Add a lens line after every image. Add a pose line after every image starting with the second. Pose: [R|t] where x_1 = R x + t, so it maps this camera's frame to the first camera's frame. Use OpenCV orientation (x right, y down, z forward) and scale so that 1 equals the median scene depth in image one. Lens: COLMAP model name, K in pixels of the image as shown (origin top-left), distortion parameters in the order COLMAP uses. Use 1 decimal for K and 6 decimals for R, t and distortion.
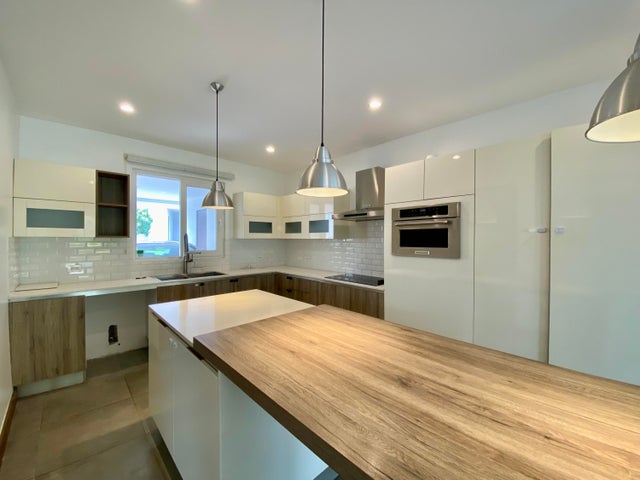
lens RADIAL K [[256.5, 0, 319.0], [0, 256.5, 240.2], [0, 0, 1]] dist [0.017468, -0.018265]
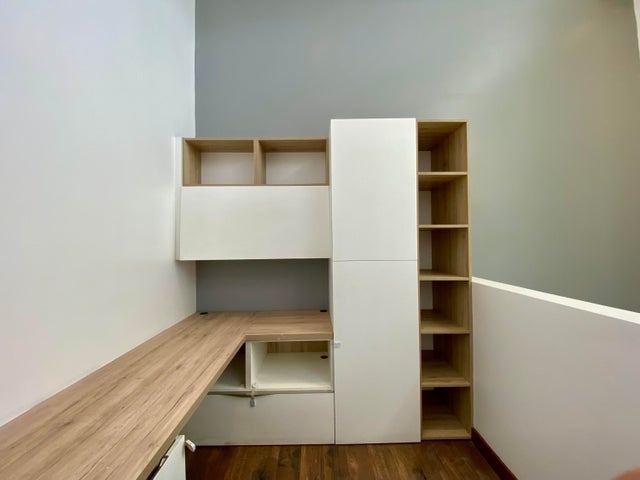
lens RADIAL K [[256.5, 0, 319.0], [0, 256.5, 240.2], [0, 0, 1]] dist [0.017468, -0.018265]
pose [[-0.721283, 0.005796, 0.692616, -1.263469], [0.012307, 0.999914, 0.004449, -0.232585], [-0.692531, 0.011733, -0.721292, 1.081001]]
